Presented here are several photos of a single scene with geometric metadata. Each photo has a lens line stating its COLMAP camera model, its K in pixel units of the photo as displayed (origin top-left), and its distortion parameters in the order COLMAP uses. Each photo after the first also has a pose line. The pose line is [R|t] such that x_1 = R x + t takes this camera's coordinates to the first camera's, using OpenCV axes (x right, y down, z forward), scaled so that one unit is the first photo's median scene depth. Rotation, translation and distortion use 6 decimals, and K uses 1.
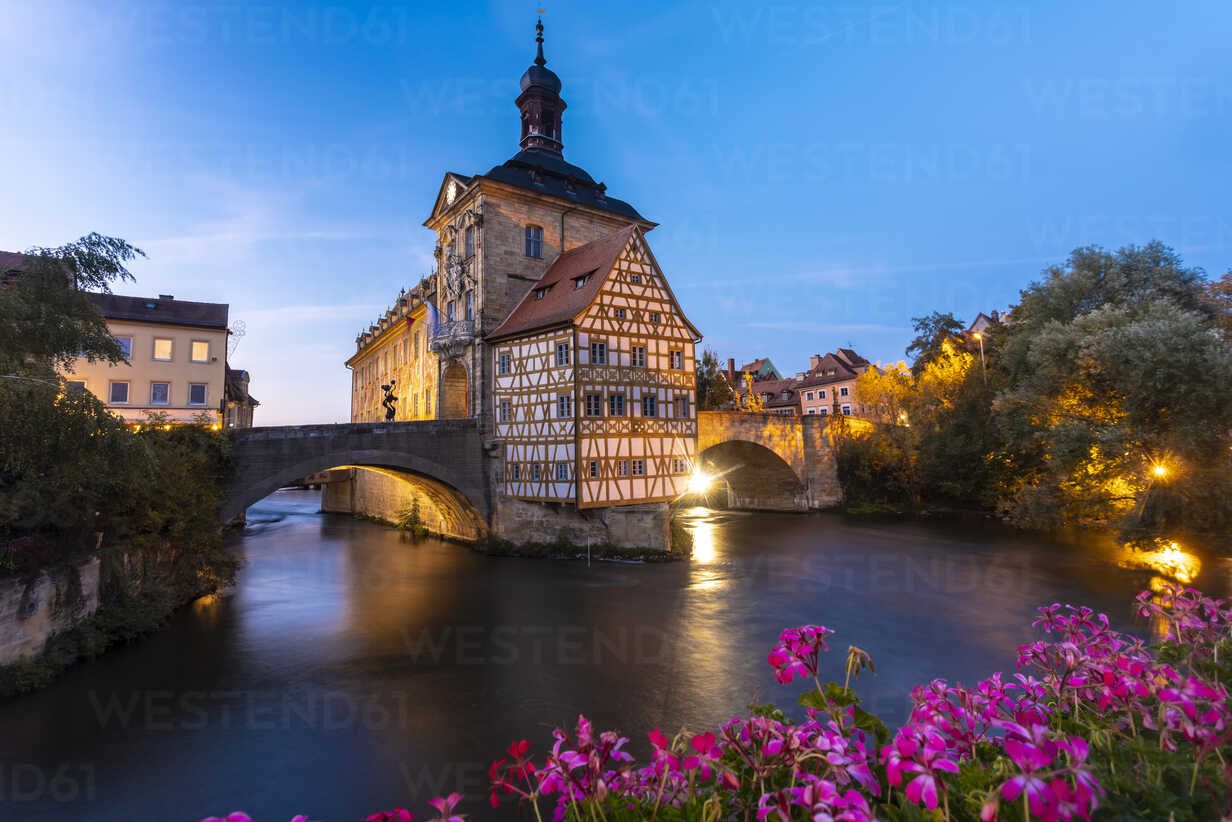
lens RADIAL K [[607.8, 0, 630.2], [0, 607.8, 376.5], [0, 0, 1]] dist [-0.017656, -0.003623]
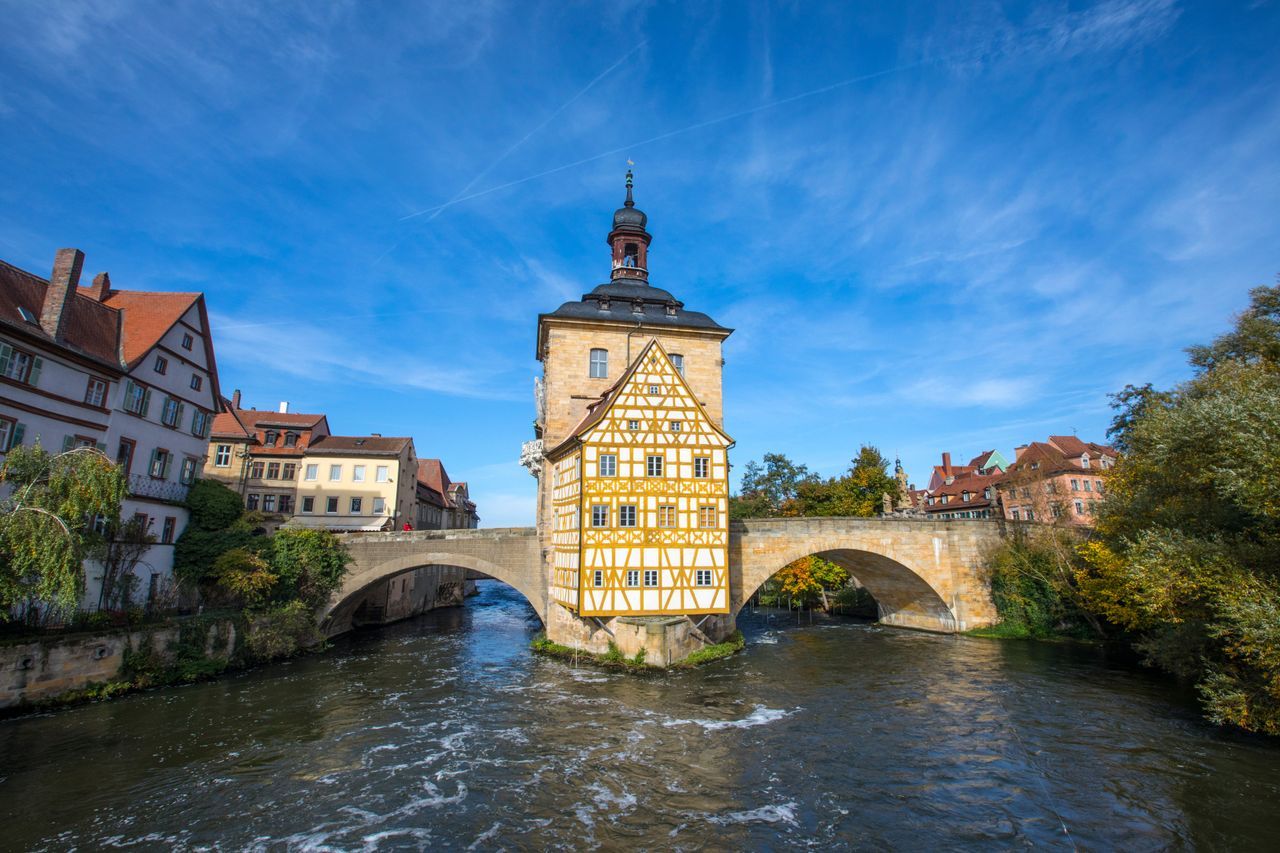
lens RADIAL K [[558.8, 0, 640.8], [0, 558.8, 434.7], [0, 0, 1]] dist [-0.036891, 0.001971]
pose [[0.899852, -0.063943, -0.431484, 0.394073], [0.031025, 0.996074, -0.082909, -0.009101], [0.435091, 0.061219, 0.898303, 0.153648]]
